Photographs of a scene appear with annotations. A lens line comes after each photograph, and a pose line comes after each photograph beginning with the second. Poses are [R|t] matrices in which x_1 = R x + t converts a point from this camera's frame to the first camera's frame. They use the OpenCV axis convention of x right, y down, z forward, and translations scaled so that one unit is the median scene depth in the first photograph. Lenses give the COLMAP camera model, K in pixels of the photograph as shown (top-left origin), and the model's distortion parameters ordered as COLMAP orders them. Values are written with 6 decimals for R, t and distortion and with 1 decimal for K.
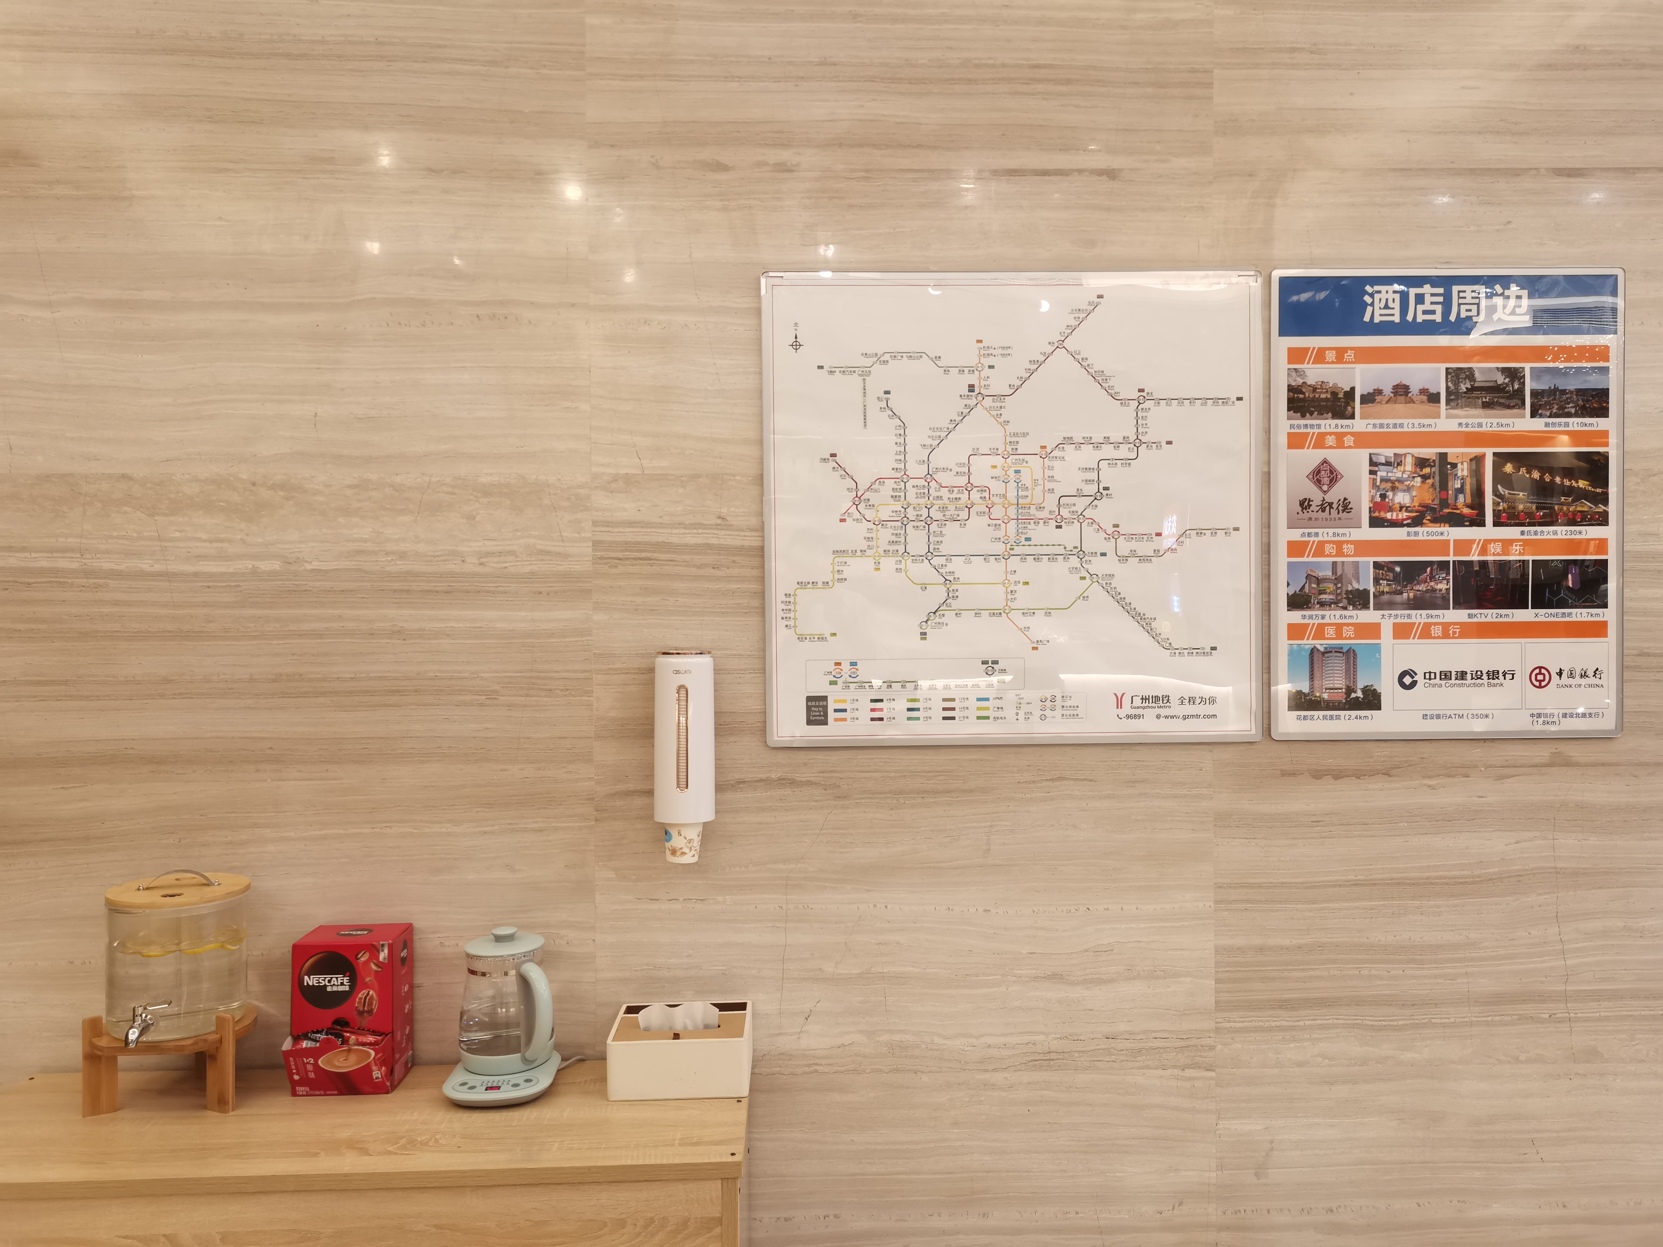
lens RADIAL K [[1288.1, 0, 833.9], [0, 1288.1, 619.1], [0, 0, 1]] dist [0.054897, -0.043182]
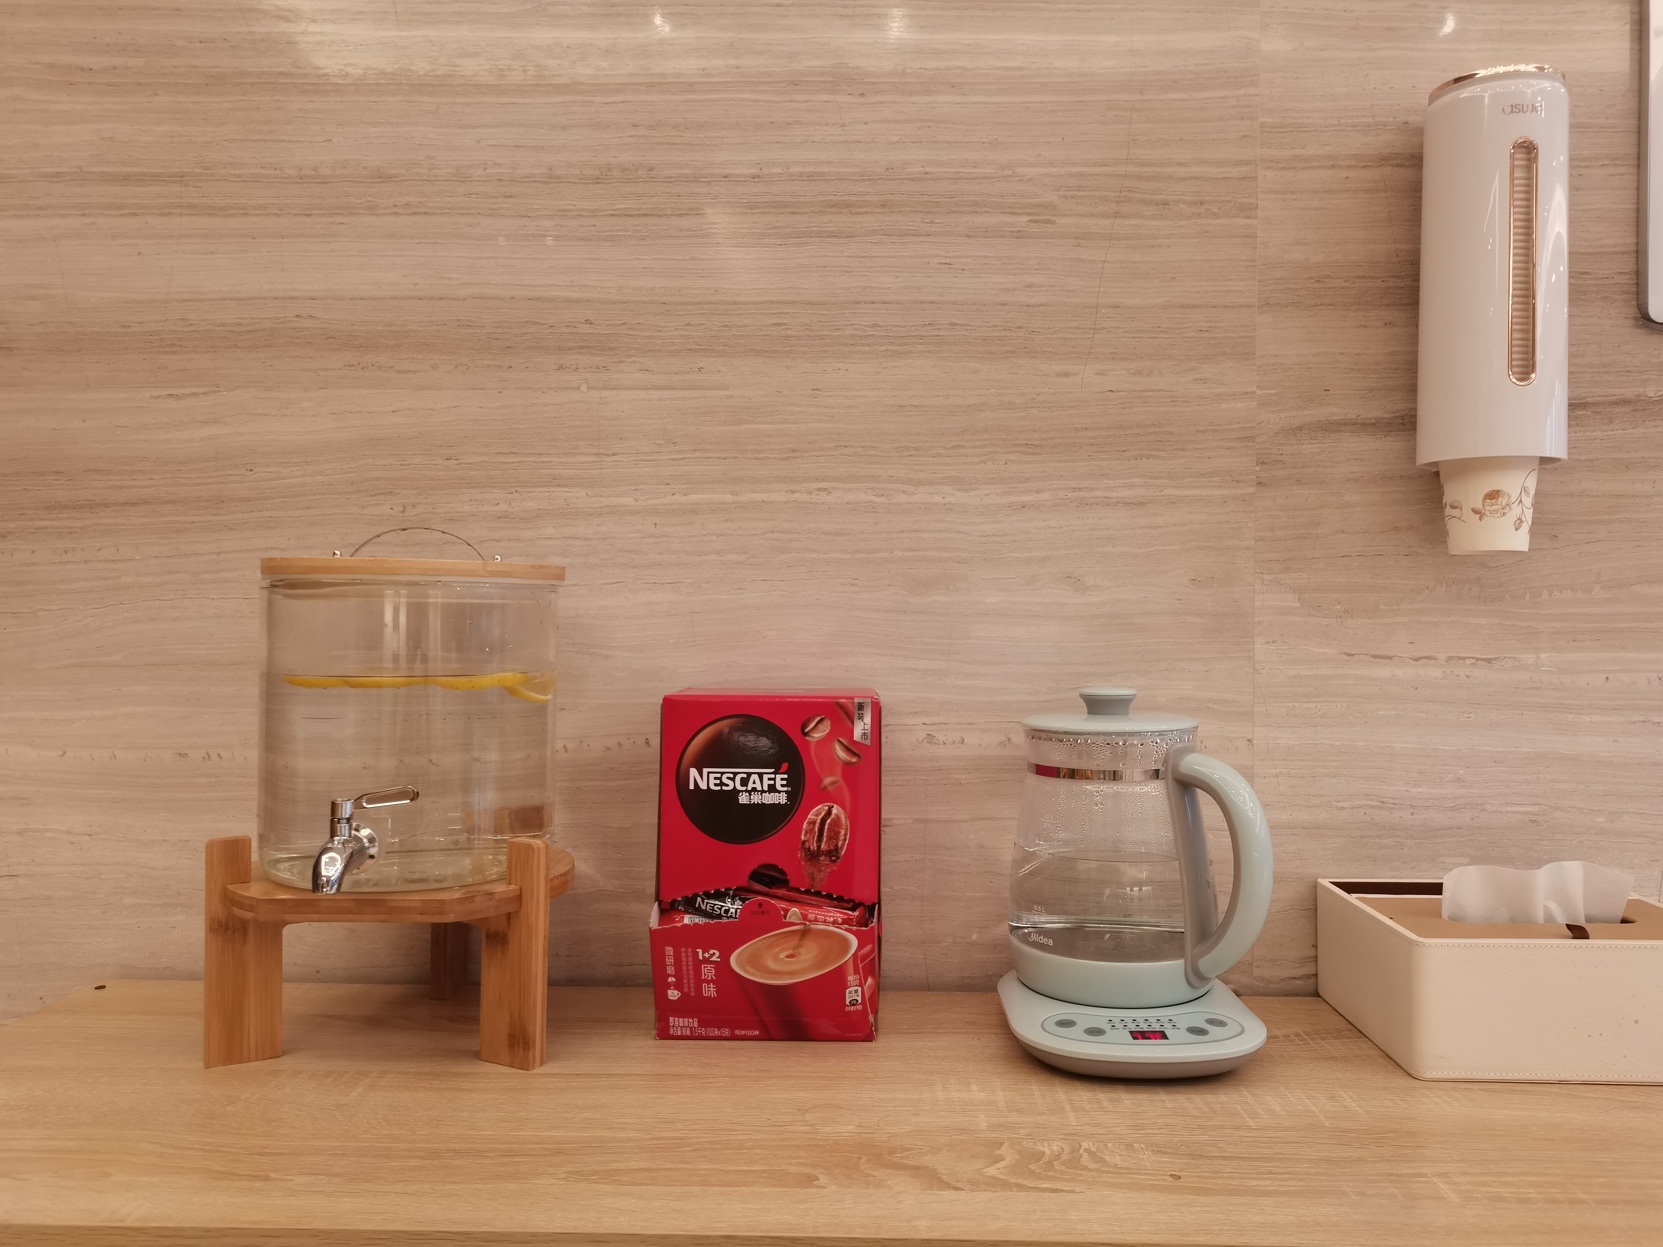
lens RADIAL K [[1288.1, 0, 833.1], [0, 1288.1, 618.7], [0, 0, 1]] dist [0.054897, -0.043182]
pose [[0.997942, 0.010982, -0.063179, -0.311610], [-0.011859, 0.999838, -0.013529, 0.215404], [0.063020, 0.014250, 0.997911, 0.530054]]
